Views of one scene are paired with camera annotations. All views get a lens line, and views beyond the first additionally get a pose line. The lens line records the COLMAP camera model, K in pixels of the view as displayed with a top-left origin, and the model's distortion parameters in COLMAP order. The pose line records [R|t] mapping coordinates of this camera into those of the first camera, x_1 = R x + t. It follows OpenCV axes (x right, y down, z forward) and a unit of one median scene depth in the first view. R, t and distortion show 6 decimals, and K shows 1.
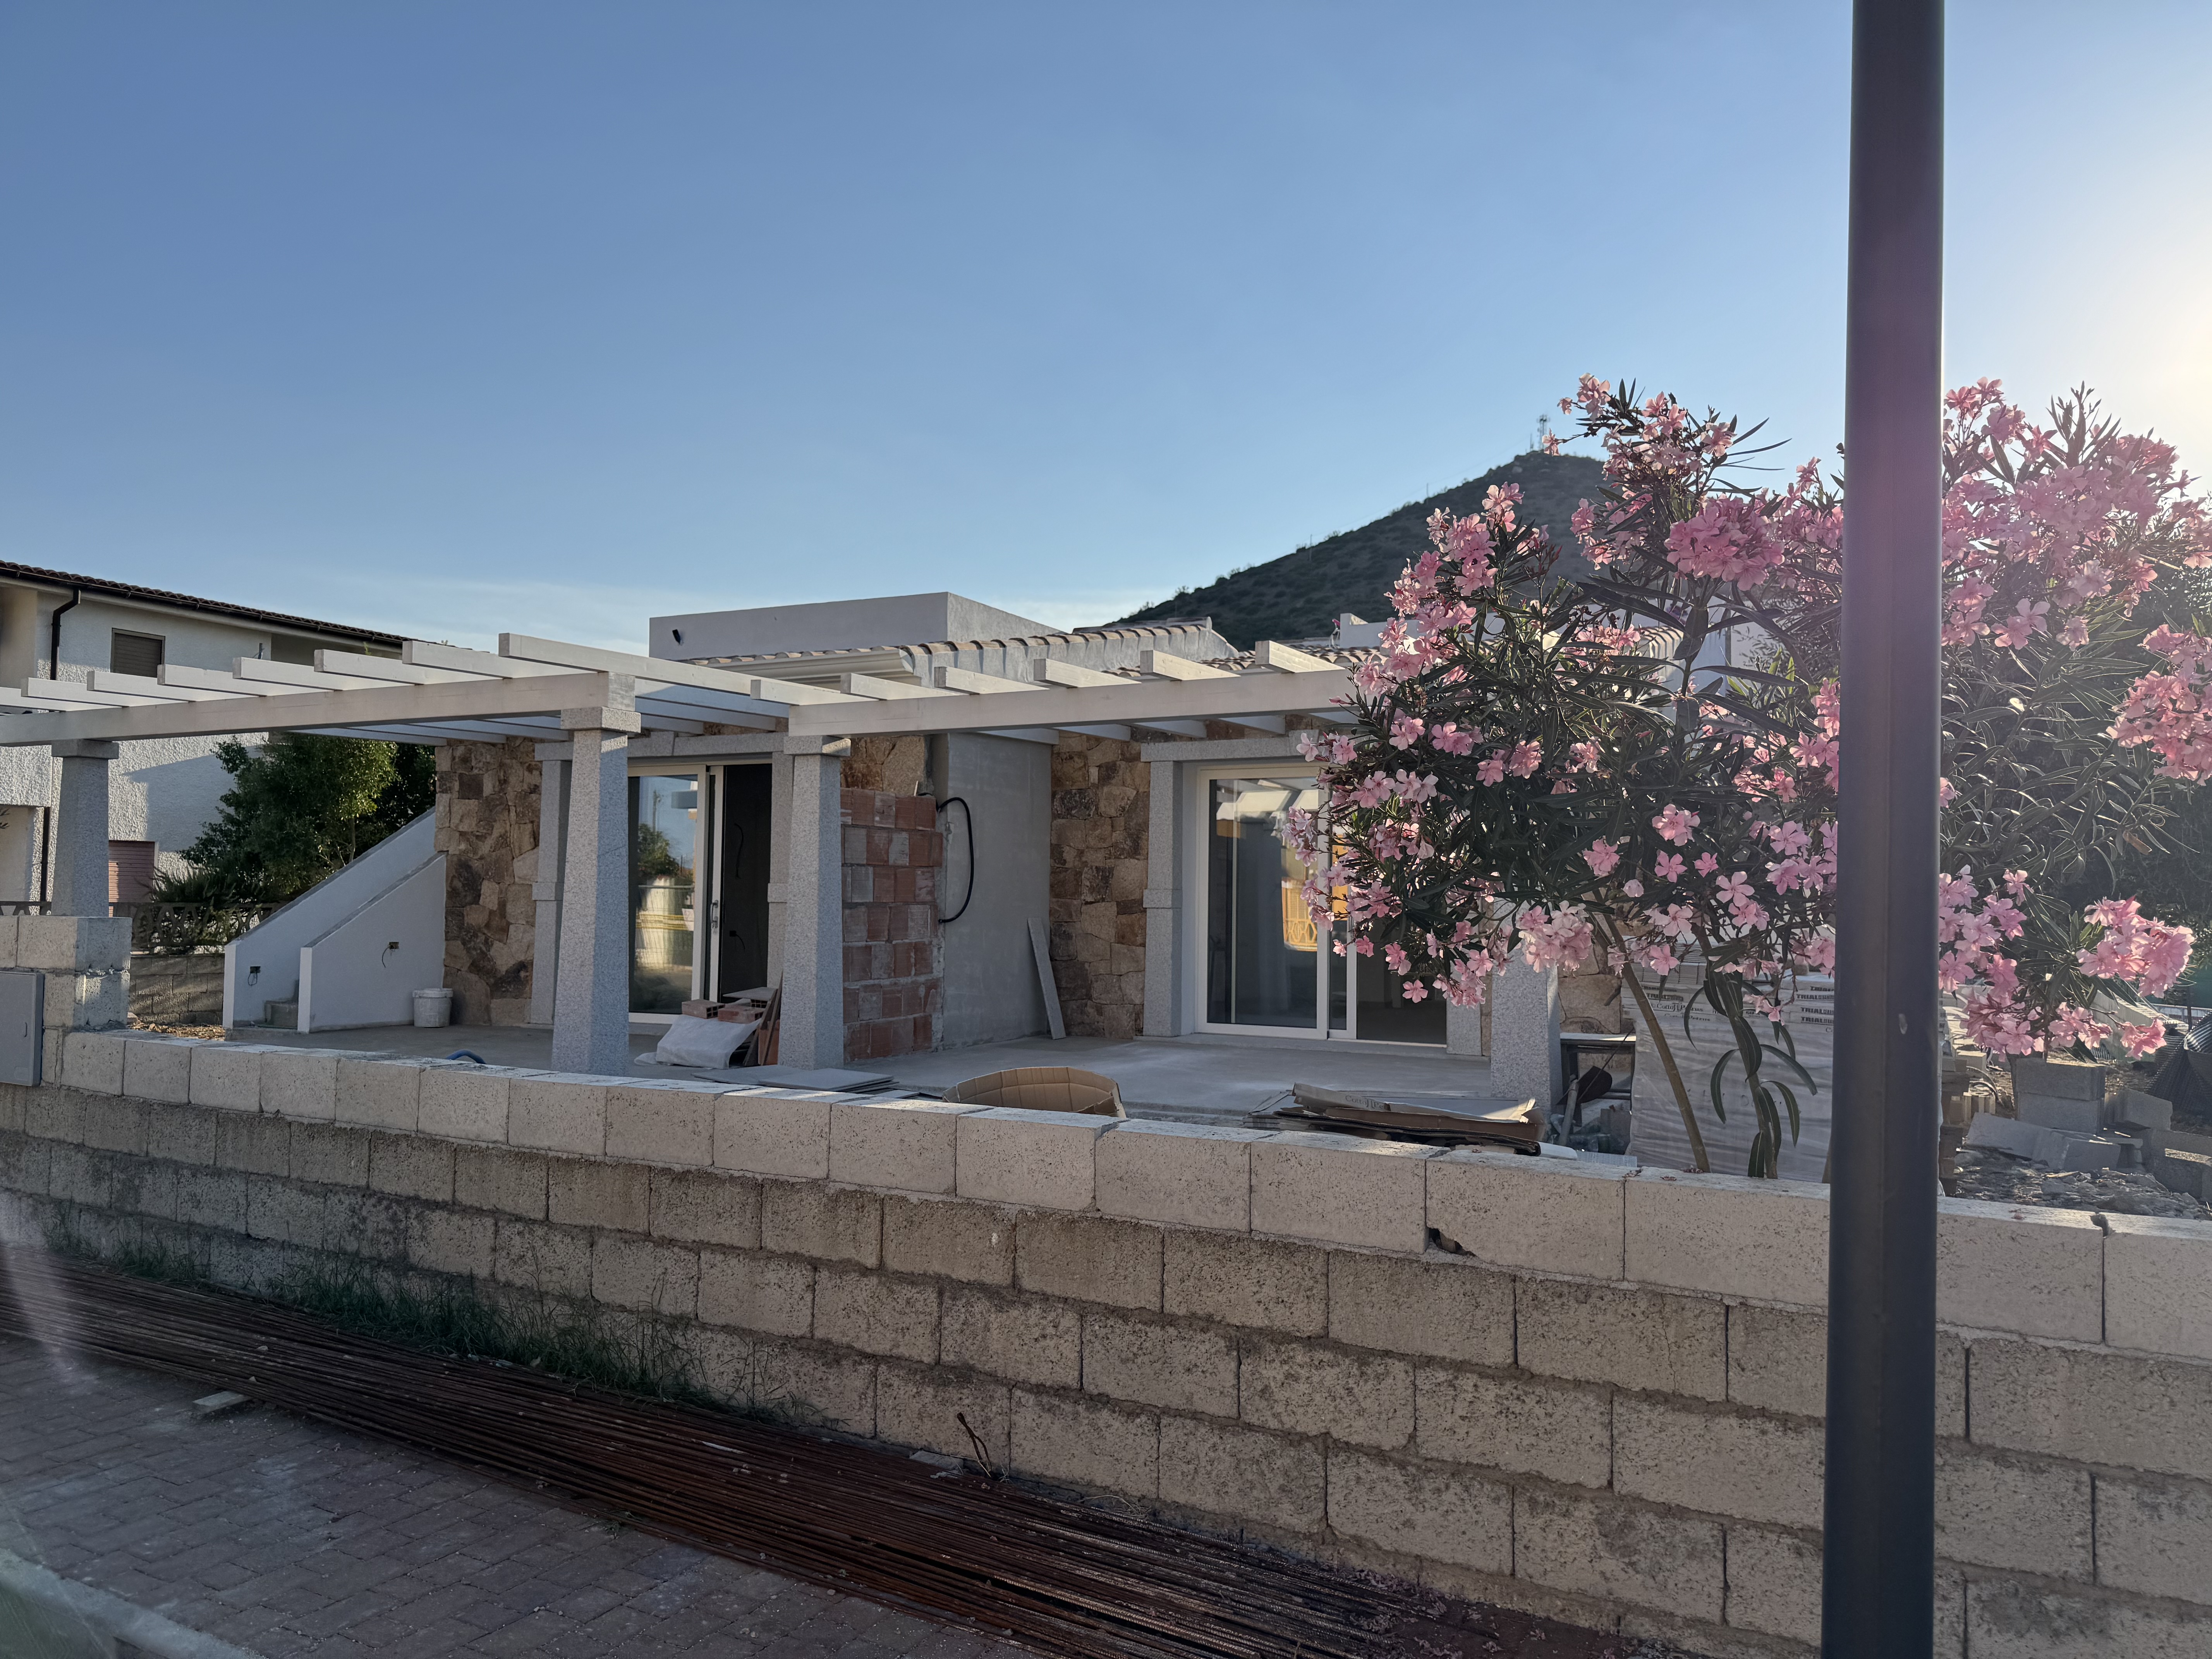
lens RADIAL K [[1541.2, 0, 1107.5], [0, 1541.2, 828.4], [0, 0, 1]] dist [0.019603, -0.016943]
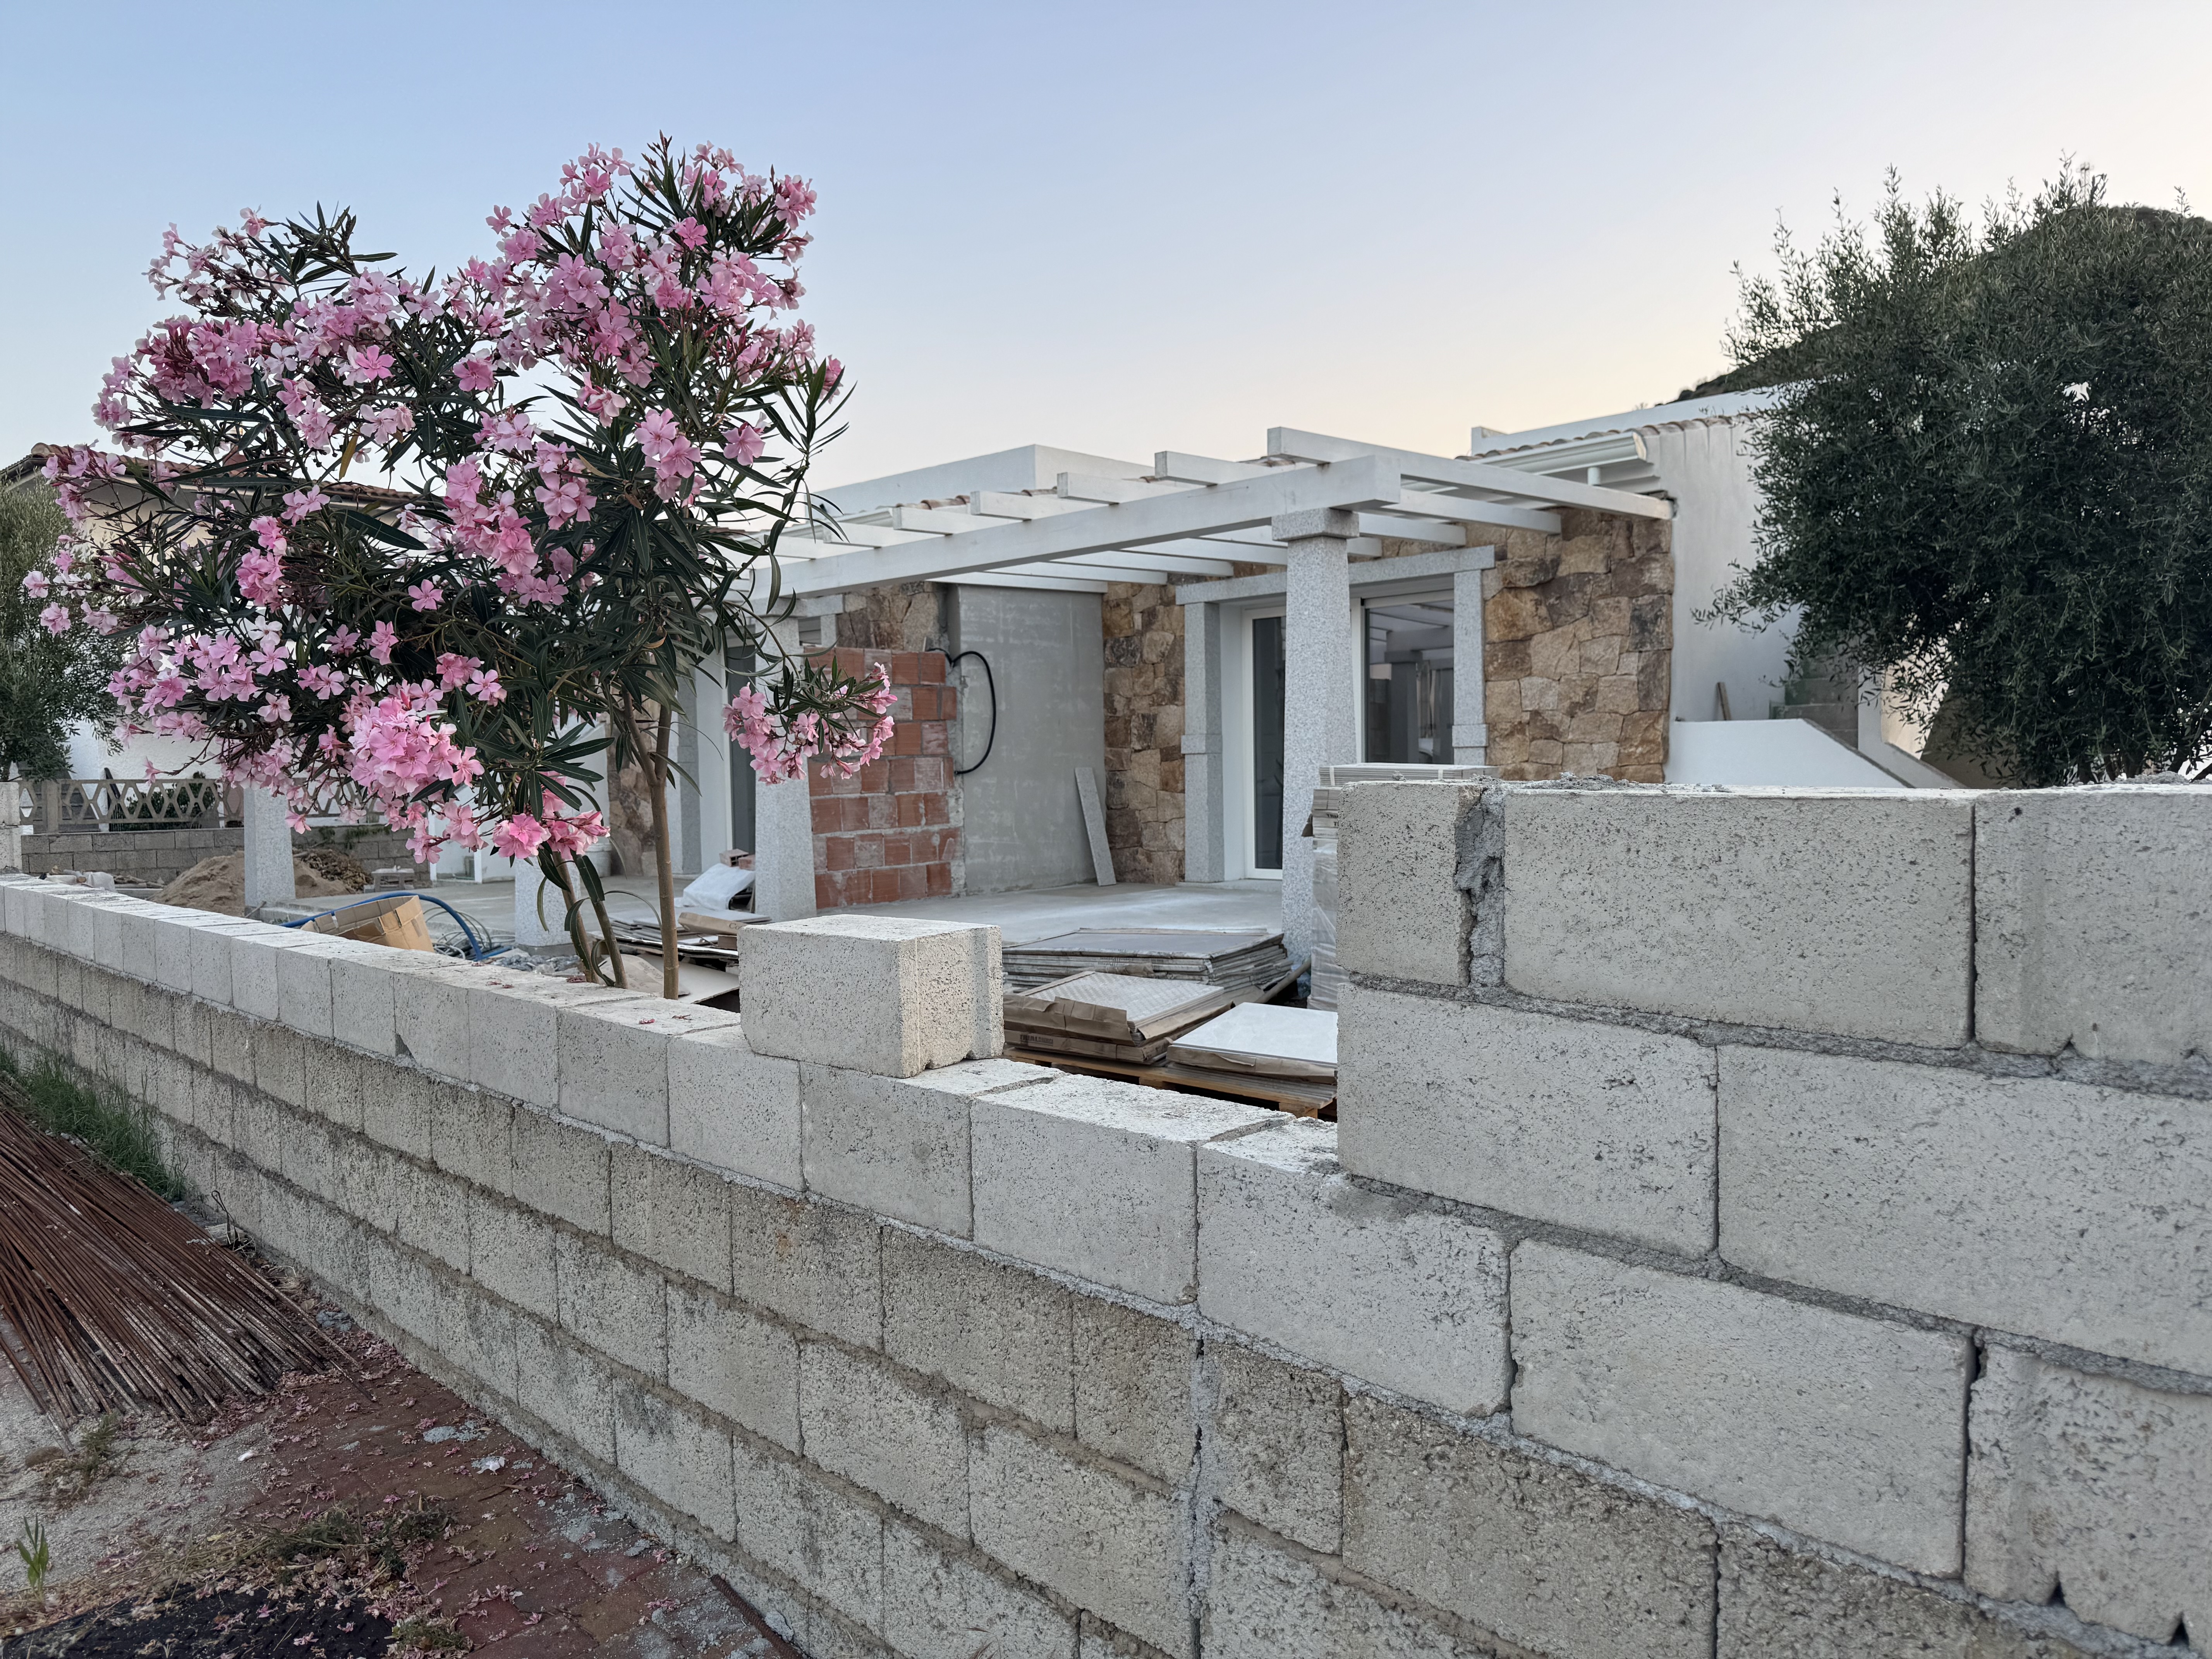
lens RADIAL K [[1541.2, 0, 1106.8], [0, 1541.2, 832.2], [0, 0, 1]] dist [0.019603, -0.016943]
pose [[0.957581, -0.017907, -0.287606, 0.261638], [0.044769, 0.995193, 0.087098, 0.013297], [0.284664, -0.096279, 0.953780, 0.036543]]
